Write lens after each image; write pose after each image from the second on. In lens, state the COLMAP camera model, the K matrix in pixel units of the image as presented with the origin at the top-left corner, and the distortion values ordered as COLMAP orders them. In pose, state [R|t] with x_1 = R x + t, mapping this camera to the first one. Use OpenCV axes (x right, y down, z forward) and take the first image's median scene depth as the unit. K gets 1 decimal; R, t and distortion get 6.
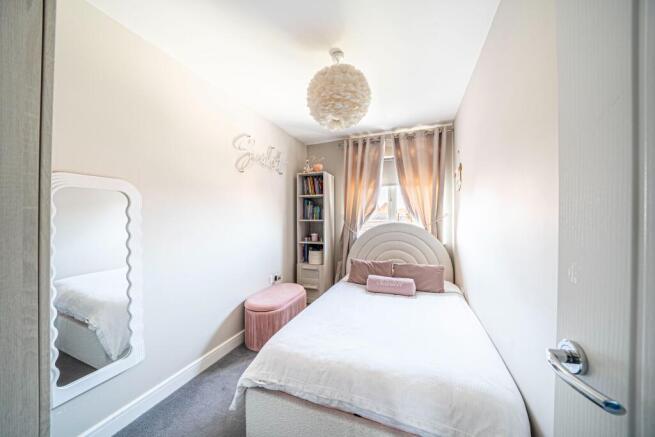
lens RADIAL K [[229.8, 0, 328.1], [0, 229.8, 219.2], [0, 0, 1]] dist [-0.017036, 0.000032]
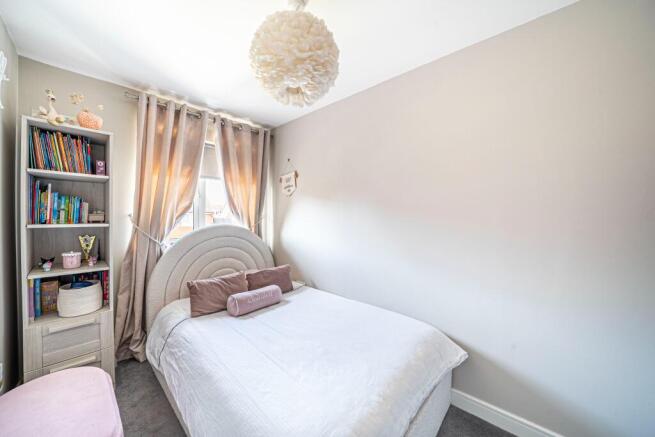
lens RADIAL K [[229.8, 0, 330.2], [0, 229.8, 218.6], [0, 0, 1]] dist [-0.017036, 0.000032]
pose [[0.362261, -0.002996, 0.932072, -0.321890], [0.001283, 0.999995, 0.002715, -0.010562], [-0.932076, 0.000212, 0.362263, 0.332928]]
